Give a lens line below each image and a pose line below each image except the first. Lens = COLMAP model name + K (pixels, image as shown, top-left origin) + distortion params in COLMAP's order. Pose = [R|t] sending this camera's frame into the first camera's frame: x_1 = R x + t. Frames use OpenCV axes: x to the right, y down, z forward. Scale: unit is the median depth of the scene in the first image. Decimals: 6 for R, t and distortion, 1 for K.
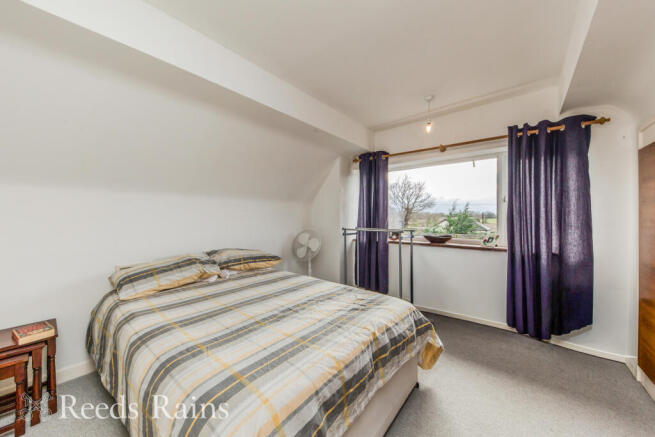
lens RADIAL K [[234.5, 0, 321.6], [0, 234.5, 216.5], [0, 0, 1]] dist [0.001113, 0.000068]
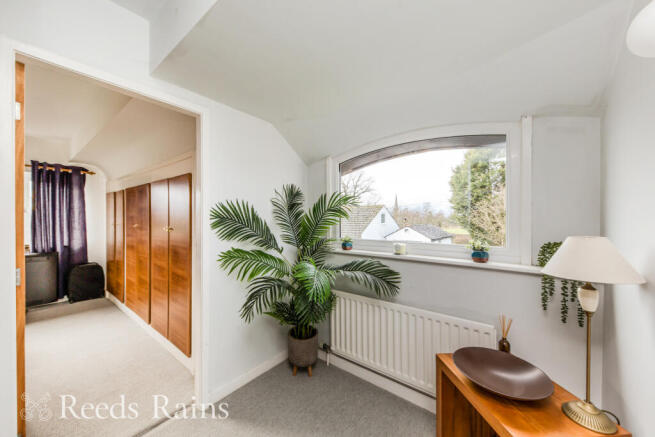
lens RADIAL K [[234.5, 0, 322.0], [0, 234.5, 219.9], [0, 0, 1]] dist [0.001113, 0.000068]
pose [[-0.044570, 0.001790, 0.999005, -0.740020], [0.004985, 0.999986, -0.001569, -0.011822], [-0.998994, 0.004910, -0.044579, -0.730019]]
